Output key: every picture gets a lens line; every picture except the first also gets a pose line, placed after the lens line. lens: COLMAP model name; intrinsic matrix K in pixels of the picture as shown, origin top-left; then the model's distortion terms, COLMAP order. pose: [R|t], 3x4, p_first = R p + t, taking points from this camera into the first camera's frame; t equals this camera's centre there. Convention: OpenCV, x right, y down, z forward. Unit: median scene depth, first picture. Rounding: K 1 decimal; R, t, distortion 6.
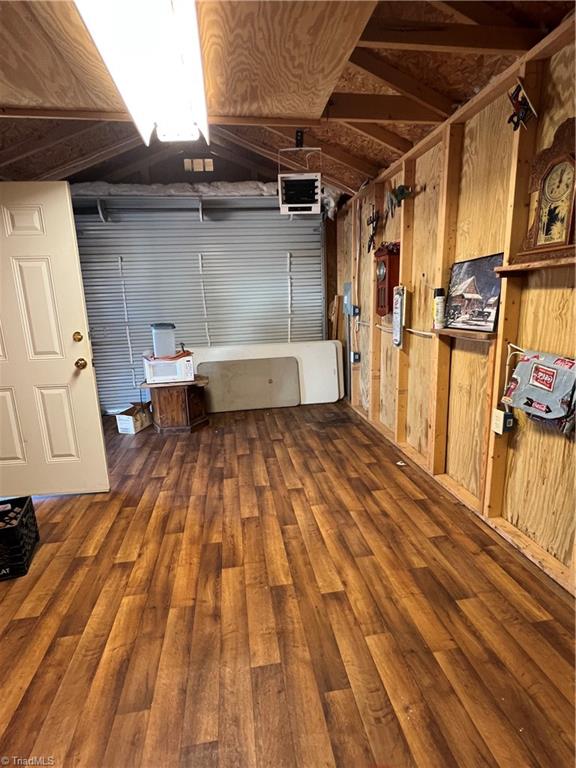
lens RADIAL K [[383.2, 0, 286.9], [0, 383.2, 383.4], [0, 0, 1]] dist [0.000771, 0.000280]
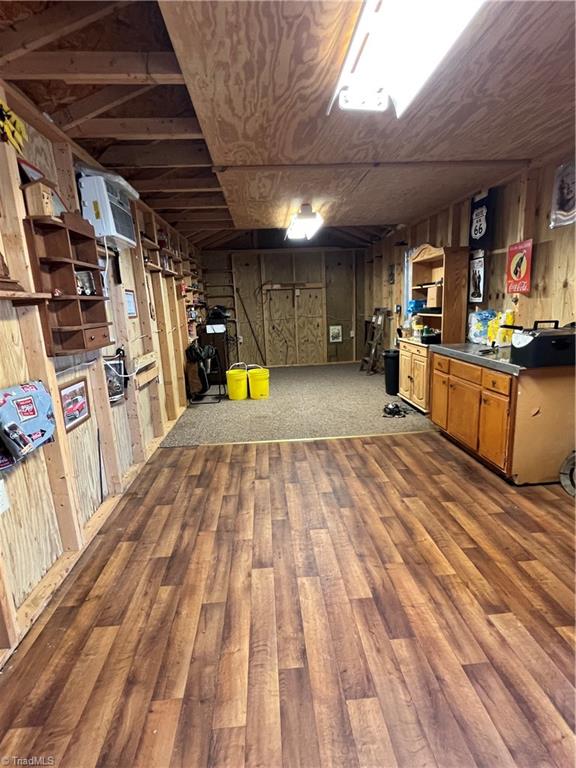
lens RADIAL K [[383.2, 0, 288.3], [0, 383.2, 383.6], [0, 0, 1]] dist [0.000771, 0.000280]
pose [[-0.993462, 0.060319, 0.096927, -0.088803], [0.094803, 0.908916, 0.406059, -0.366164], [-0.063606, 0.412593, -0.908692, 1.629262]]
